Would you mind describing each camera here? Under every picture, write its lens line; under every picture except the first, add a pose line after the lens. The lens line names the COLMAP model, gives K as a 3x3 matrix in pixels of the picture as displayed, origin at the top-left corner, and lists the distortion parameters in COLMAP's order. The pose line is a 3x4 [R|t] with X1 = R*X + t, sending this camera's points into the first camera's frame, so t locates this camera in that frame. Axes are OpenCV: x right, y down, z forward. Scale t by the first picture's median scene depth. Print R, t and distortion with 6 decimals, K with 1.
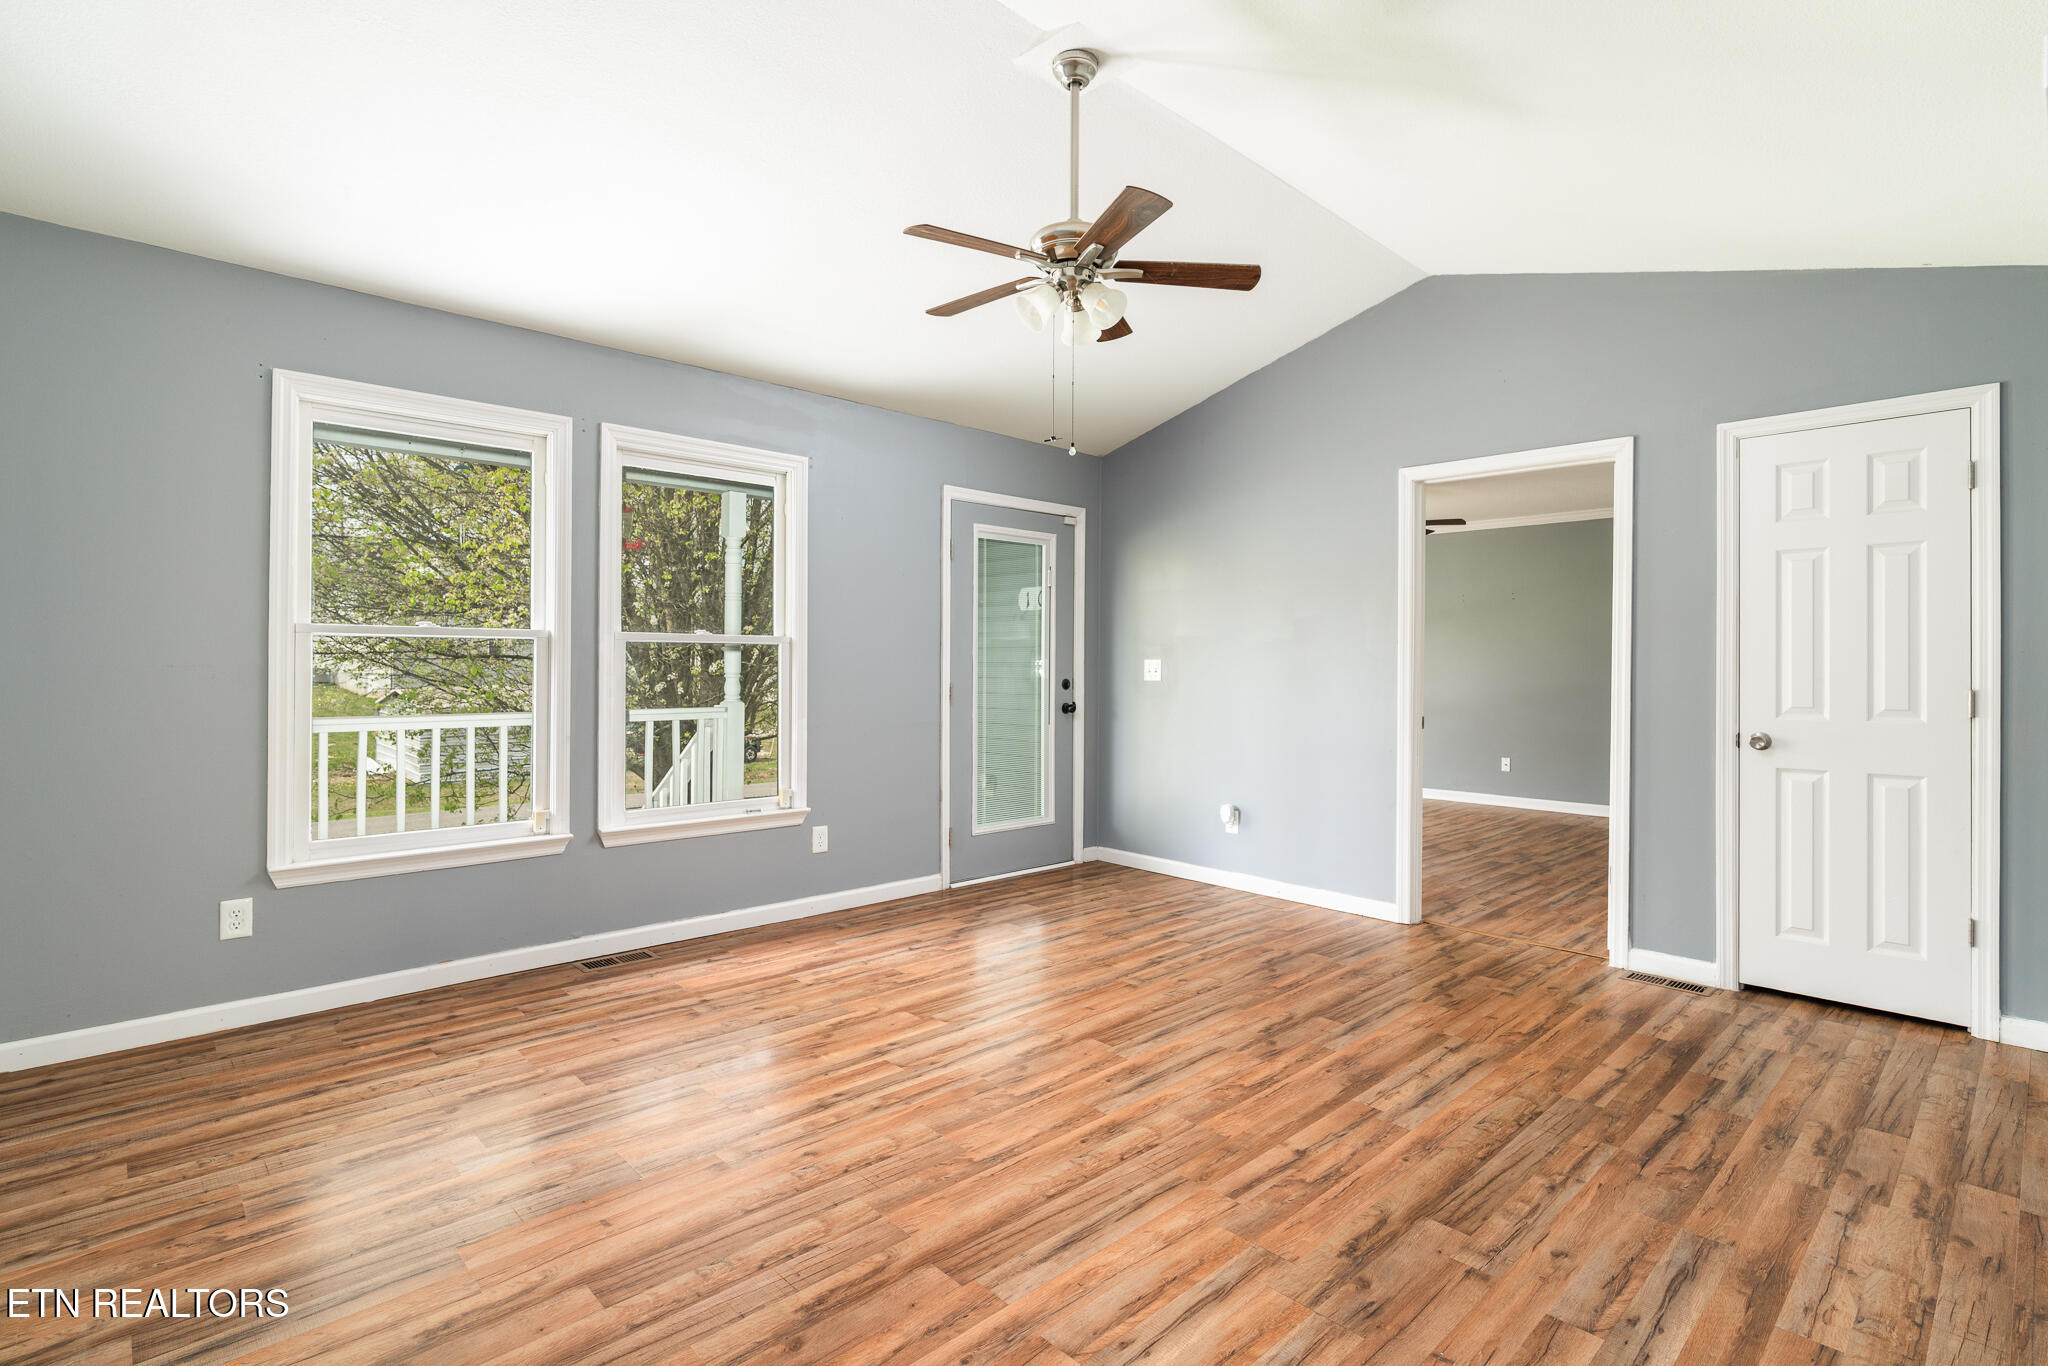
lens RADIAL K [[993.2, 0, 1021.2], [0, 993.2, 651.7], [0, 0, 1]] dist [-0.000211, 0.000885]
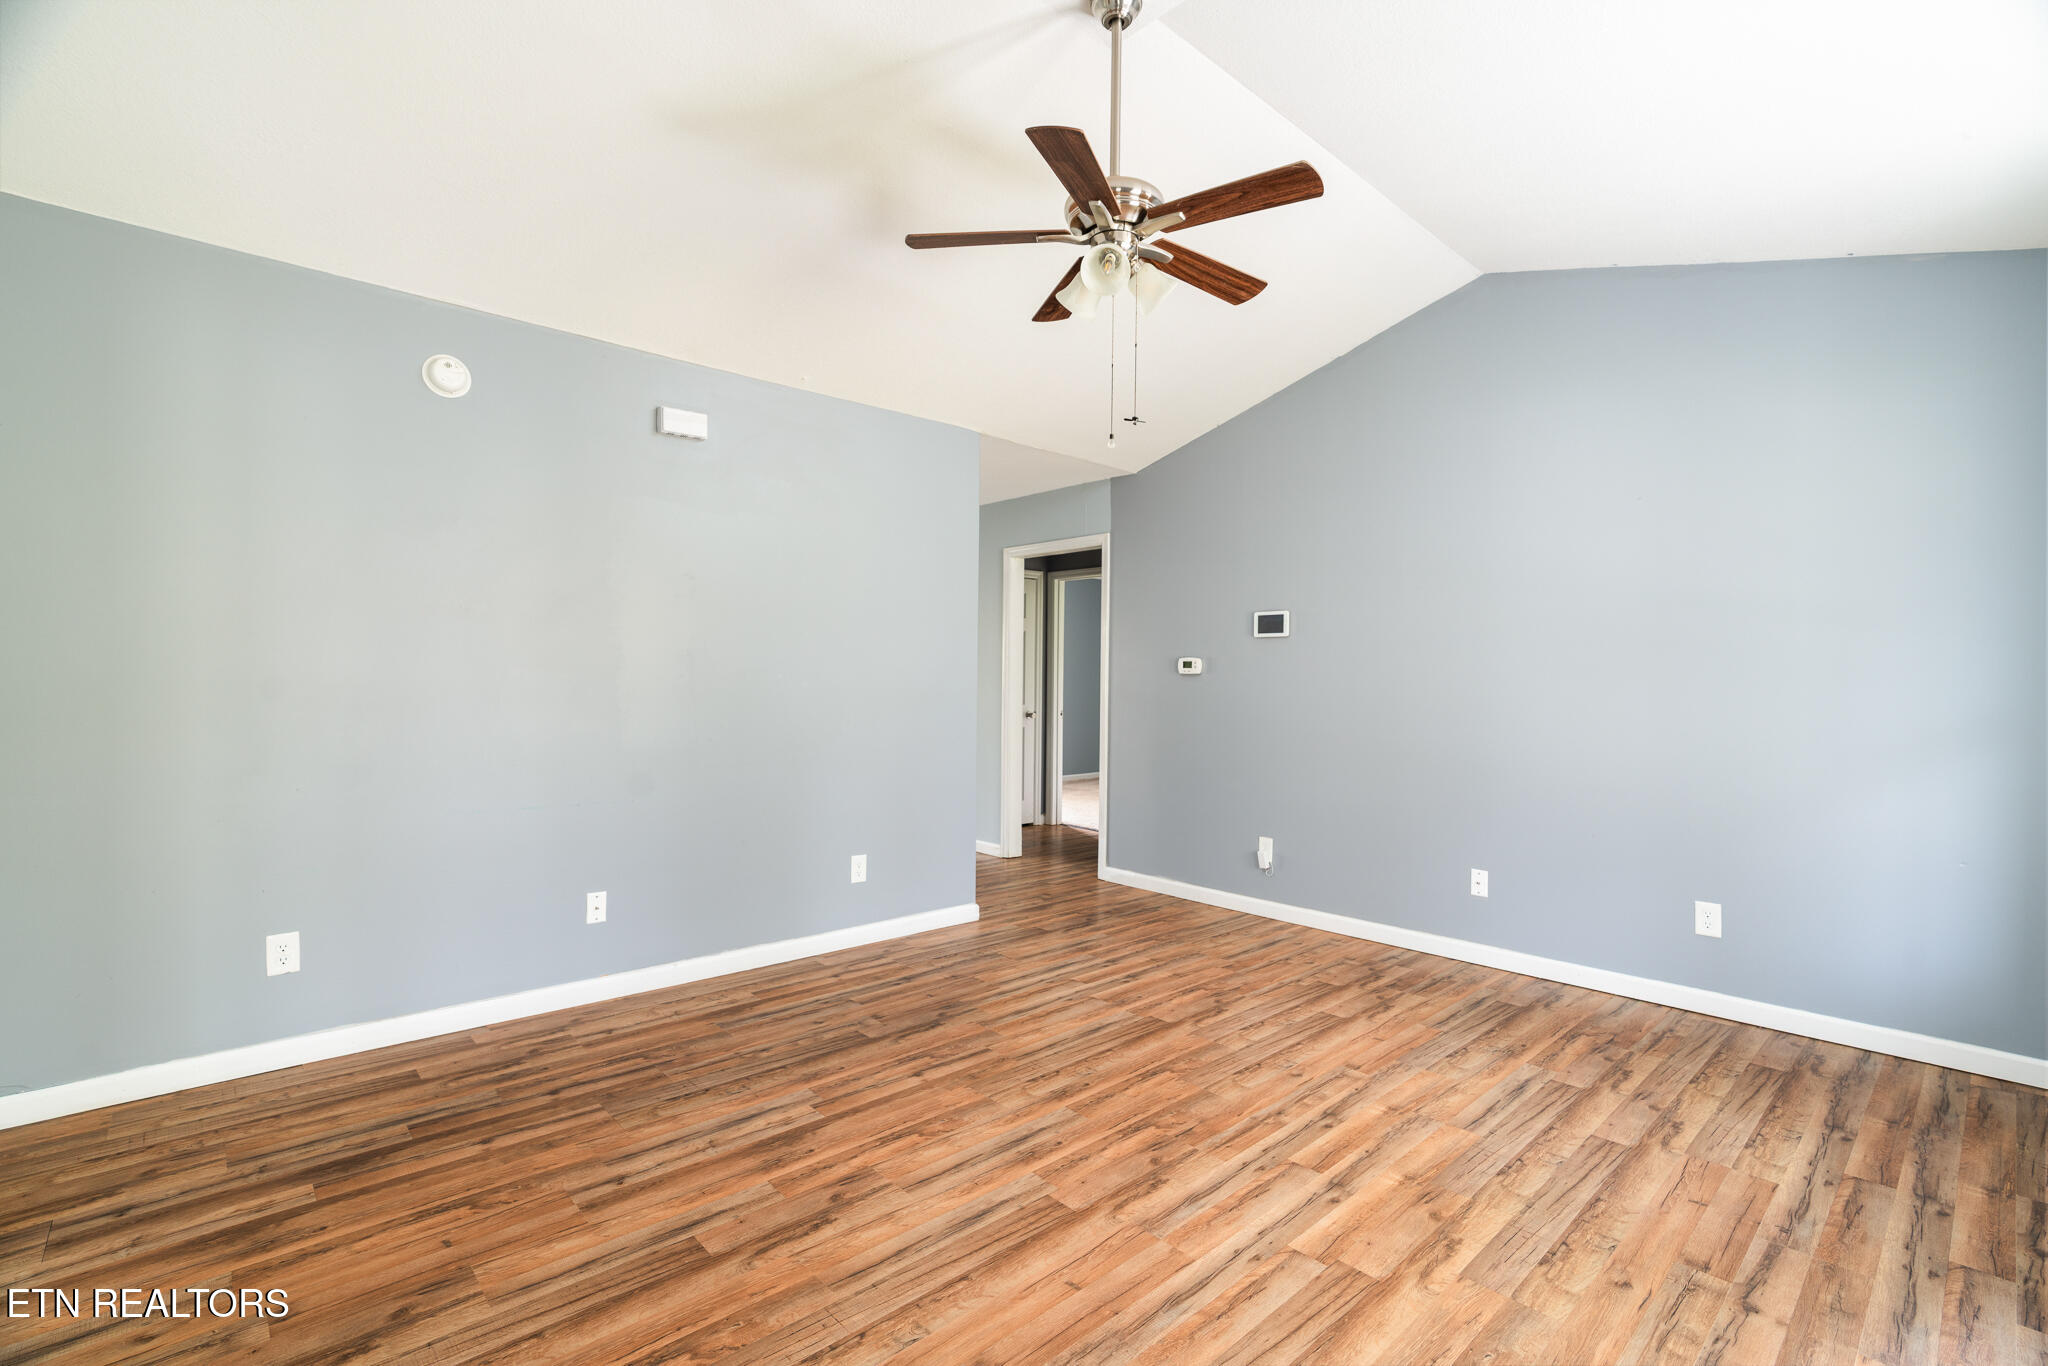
lens RADIAL K [[928.7, 0, 1025.8], [0, 928.7, 683.3], [0, 0, 1]] dist [-0.004174, 0.000501]
pose [[-0.999811, -0.017236, 0.008983, 0.124420], [-0.017312, 0.999814, -0.008517, 0.007458], [-0.008834, -0.008671, -0.999923, 1.961804]]
